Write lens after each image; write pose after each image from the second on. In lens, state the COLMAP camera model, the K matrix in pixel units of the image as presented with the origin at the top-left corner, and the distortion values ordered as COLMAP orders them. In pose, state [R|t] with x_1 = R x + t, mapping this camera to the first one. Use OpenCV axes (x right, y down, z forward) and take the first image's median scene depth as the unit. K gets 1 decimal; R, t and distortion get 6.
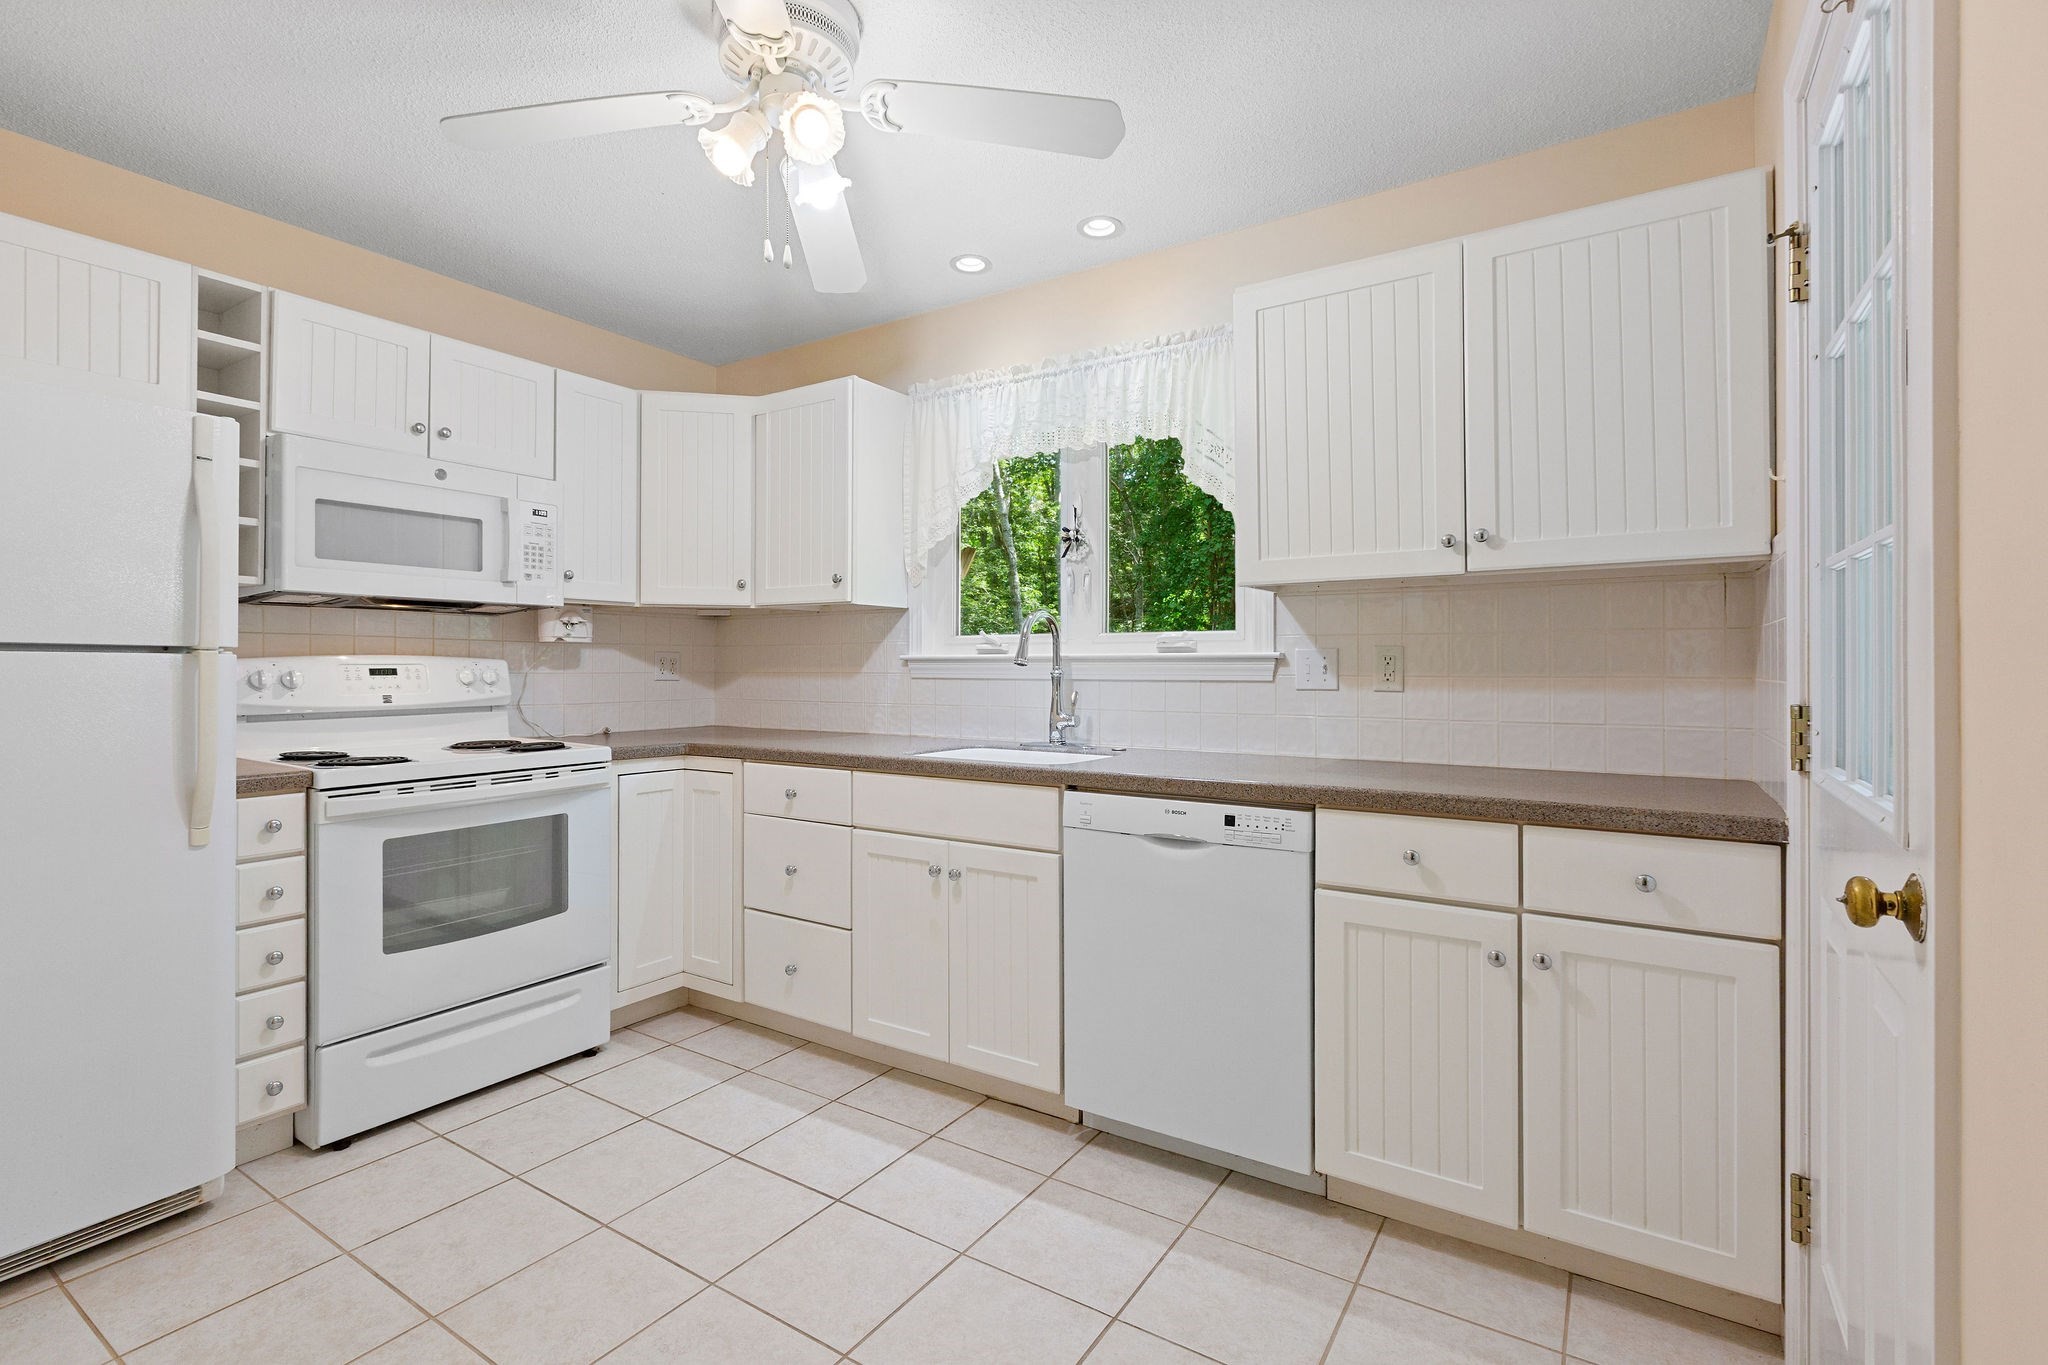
lens RADIAL K [[933.7, 0, 1013.1], [0, 933.7, 664.0], [0, 0, 1]] dist [0.000494, 0.000413]
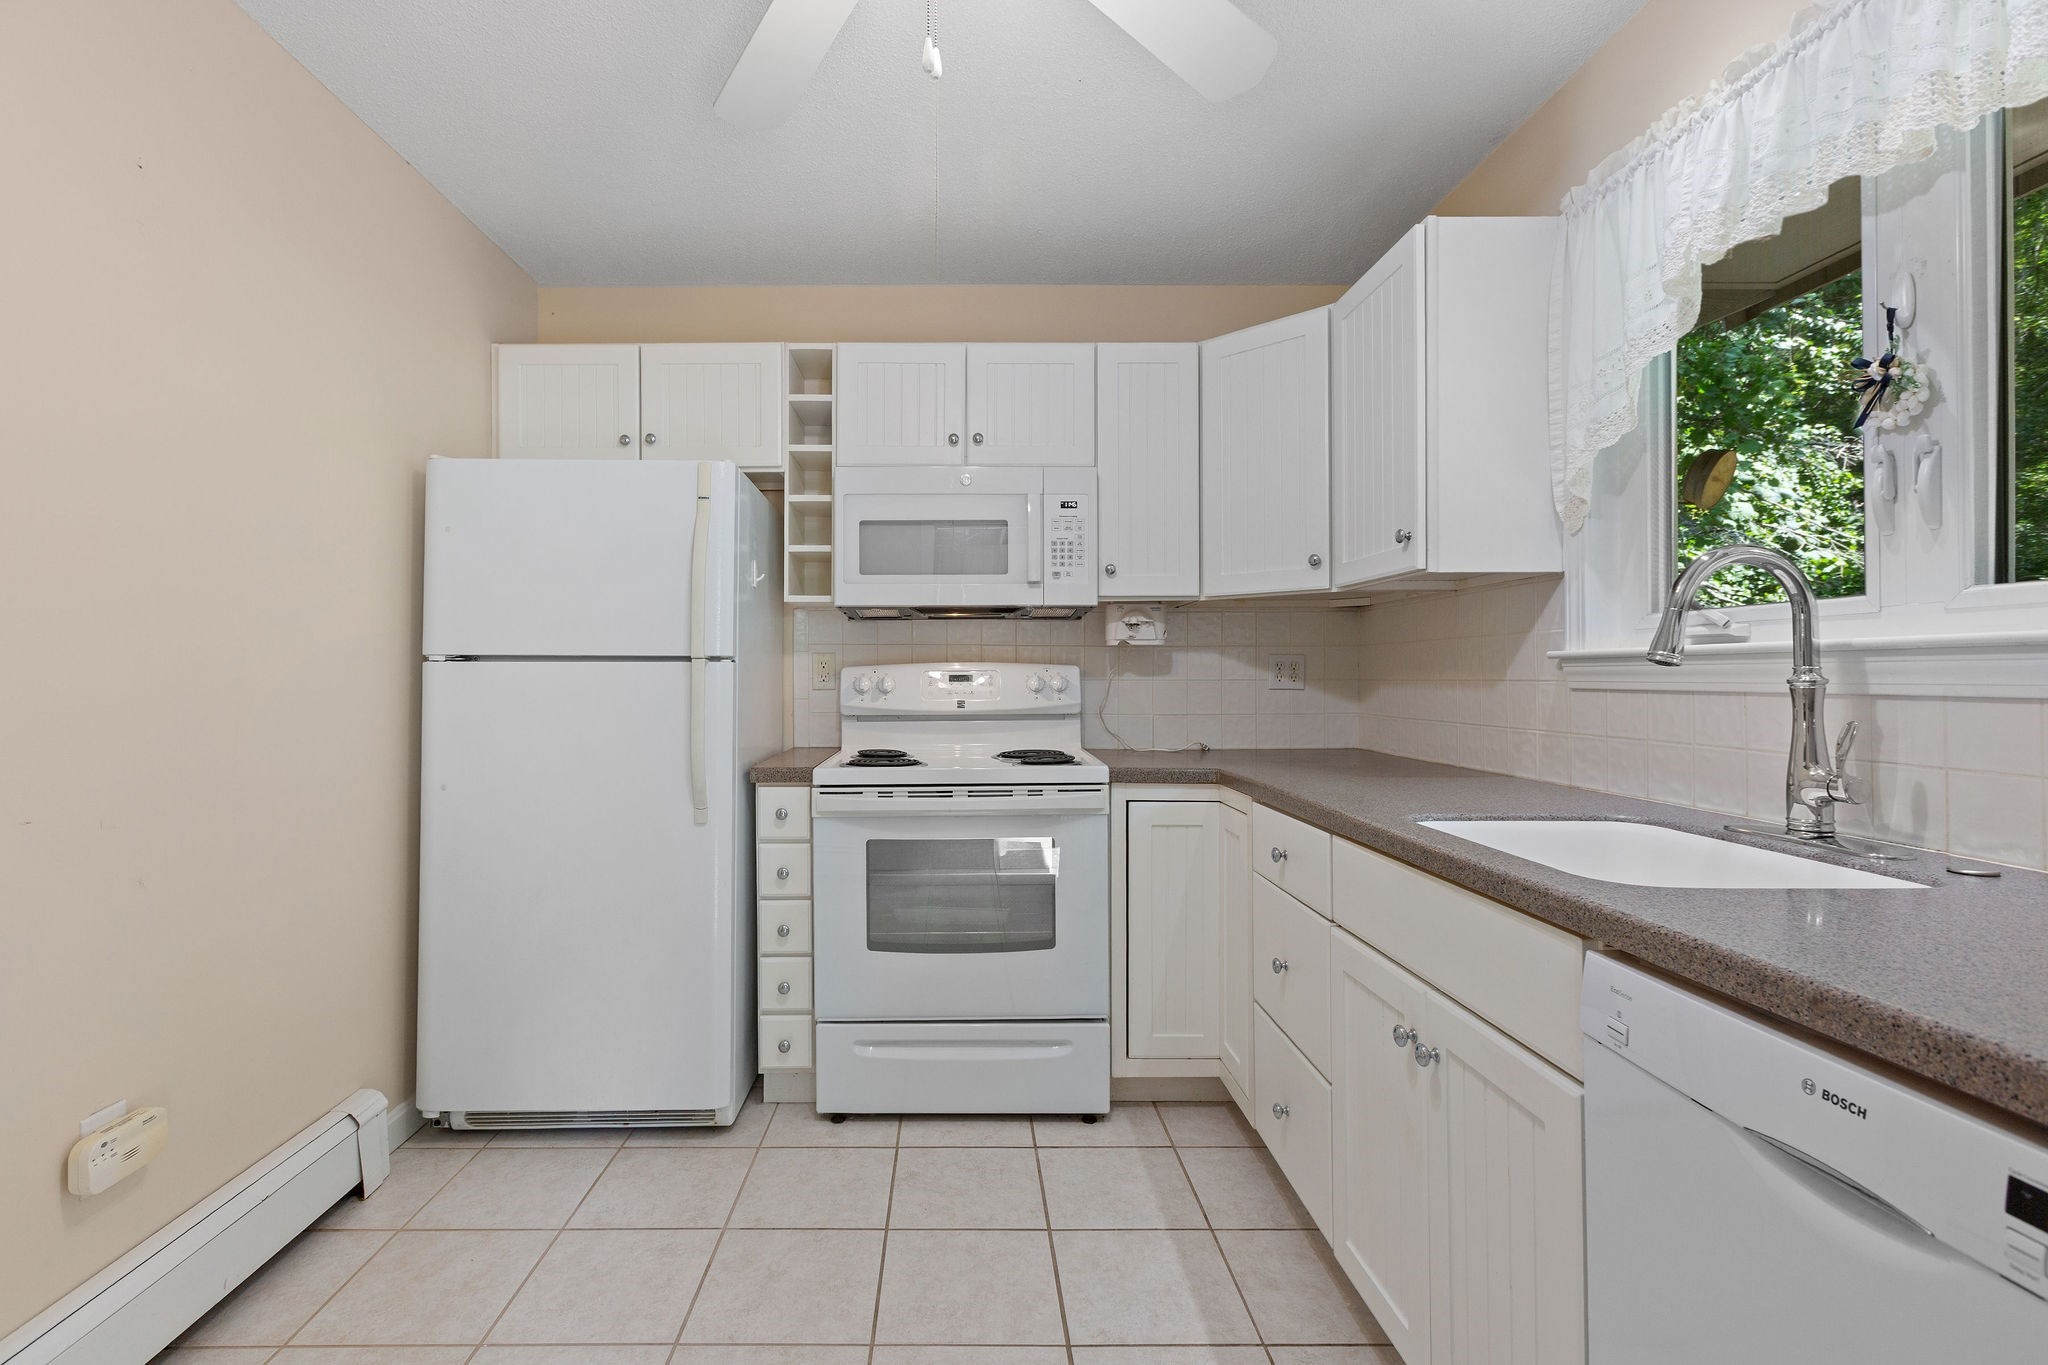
lens RADIAL K [[944.0, 0, 964.0], [0, 944.0, 669.8], [0, 0, 1]] dist [0.001466, 0.000328]
pose [[0.551025, -0.007251, -0.834457, 0.215767], [0.005458, 0.999972, -0.005085, 0.004527], [0.834471, -0.001753, 0.551049, 0.419828]]
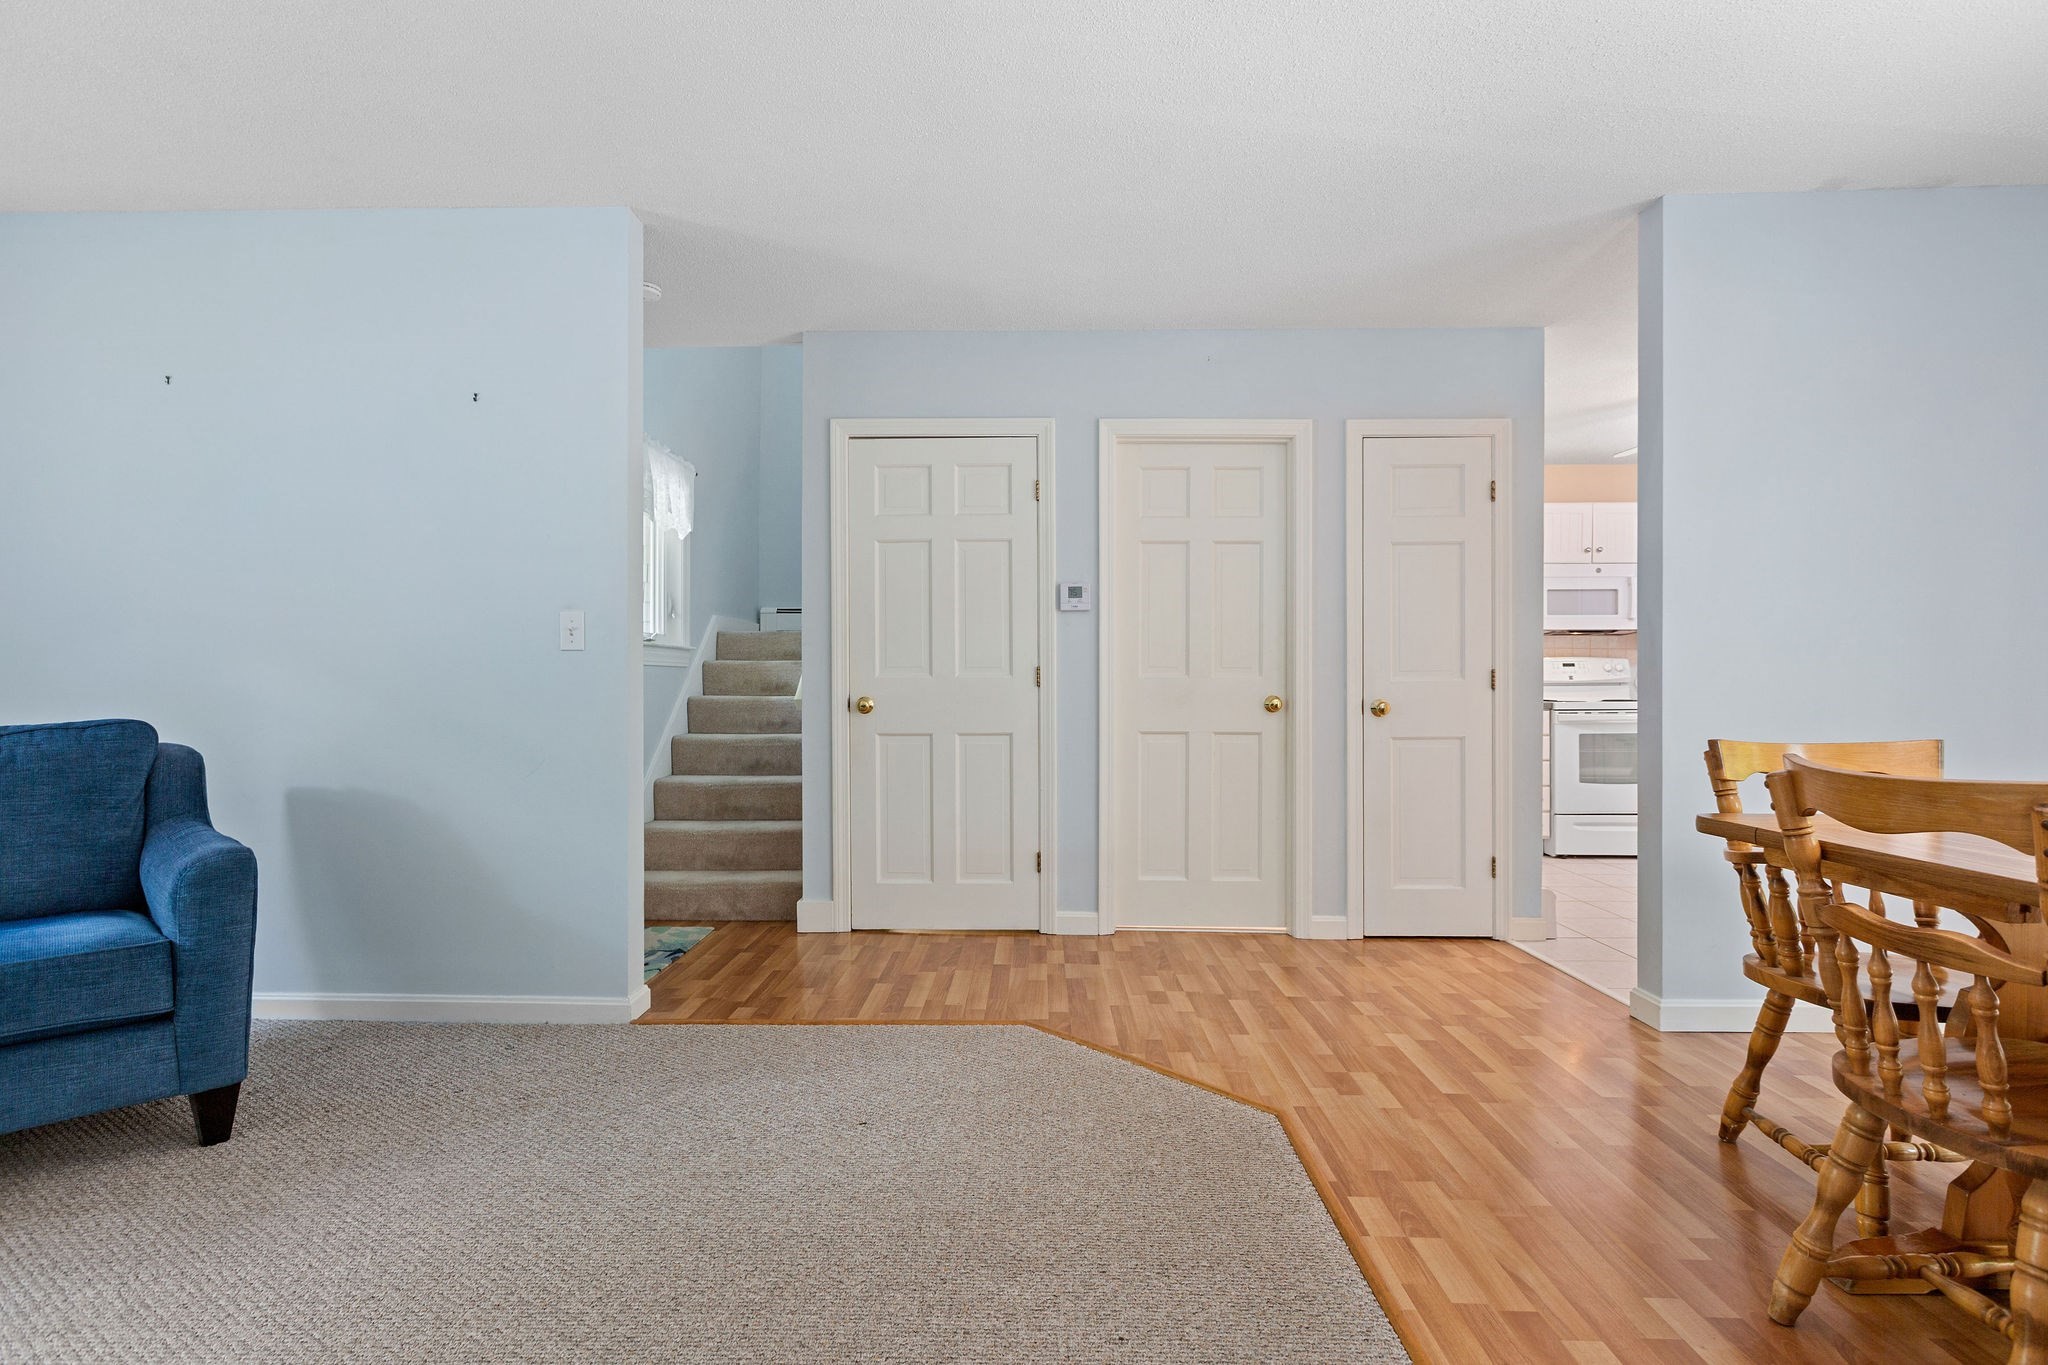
lens RADIAL K [[990.6, 0, 978.3], [0, 990.6, 690.8], [0, 0, 1]] dist [0.002307, -0.000325]
pose [[0.500896, 0.002325, -0.865504, 0.602053], [0.005551, 0.999967, 0.005899, 0.046503], [0.865490, -0.007759, 0.500866, -1.286686]]
